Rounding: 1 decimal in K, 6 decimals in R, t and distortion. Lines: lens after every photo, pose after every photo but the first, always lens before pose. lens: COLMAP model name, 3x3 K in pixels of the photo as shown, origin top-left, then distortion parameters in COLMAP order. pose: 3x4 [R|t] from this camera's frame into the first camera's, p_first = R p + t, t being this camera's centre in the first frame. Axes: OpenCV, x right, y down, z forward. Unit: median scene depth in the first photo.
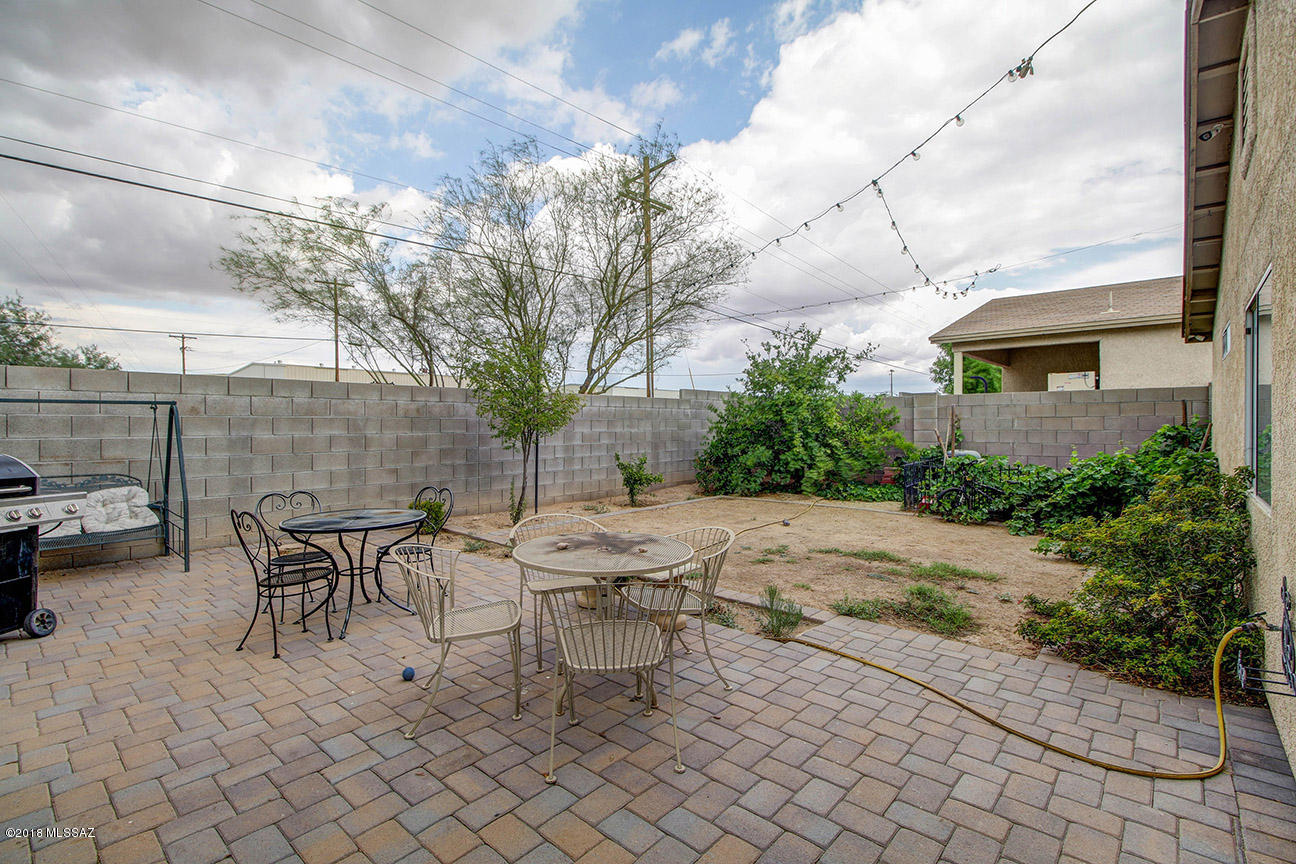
lens RADIAL K [[593.0, 0, 647.2], [0, 593.0, 428.8], [0, 0, 1]] dist [0.028996, -0.014962]
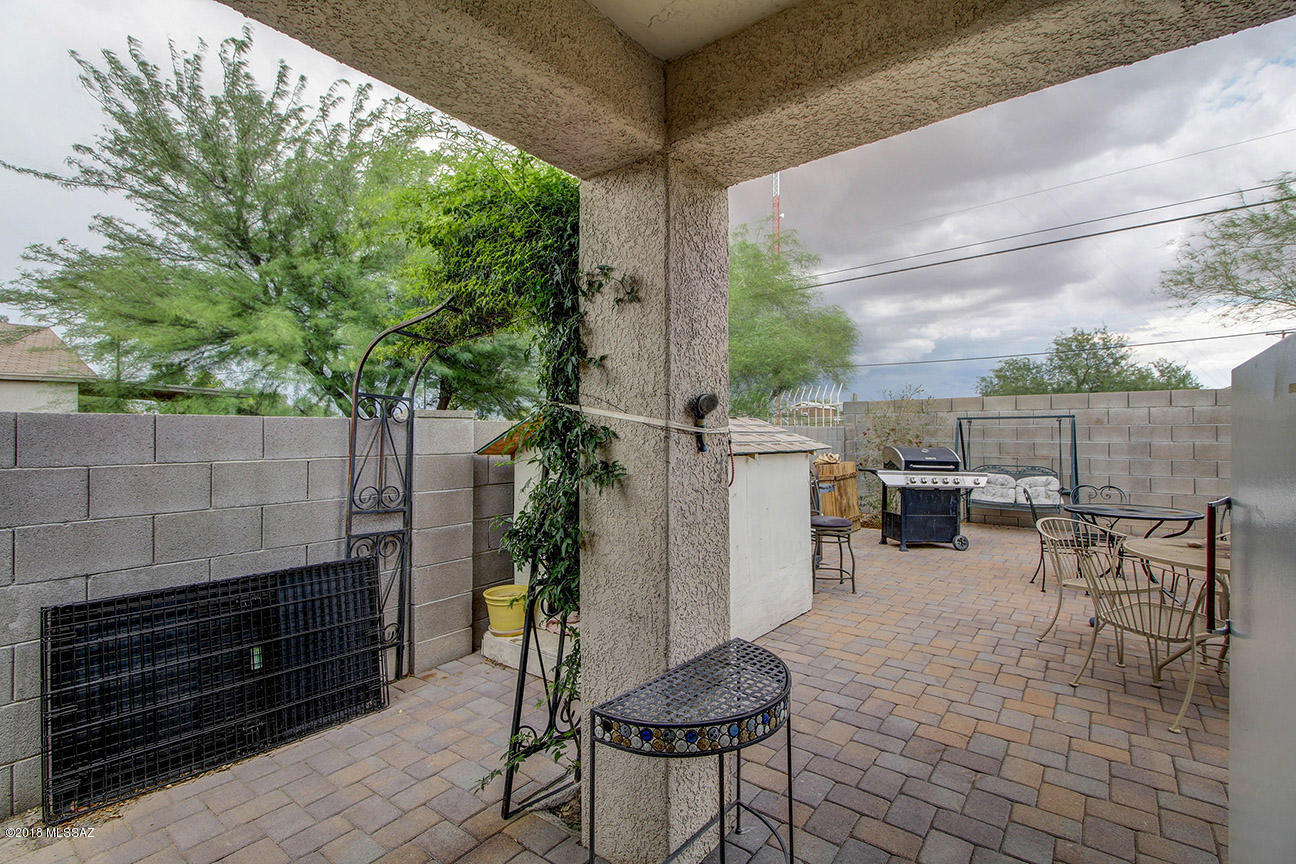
lens RADIAL K [[593.0, 0, 647.2], [0, 593.0, 428.8], [0, 0, 1]] dist [0.028996, -0.014962]
pose [[0.074044, -0.004923, -0.997243, 0.478103], [-0.005324, 0.999972, -0.005331, -0.003017], [0.997241, 0.005704, 0.074015, -0.048349]]
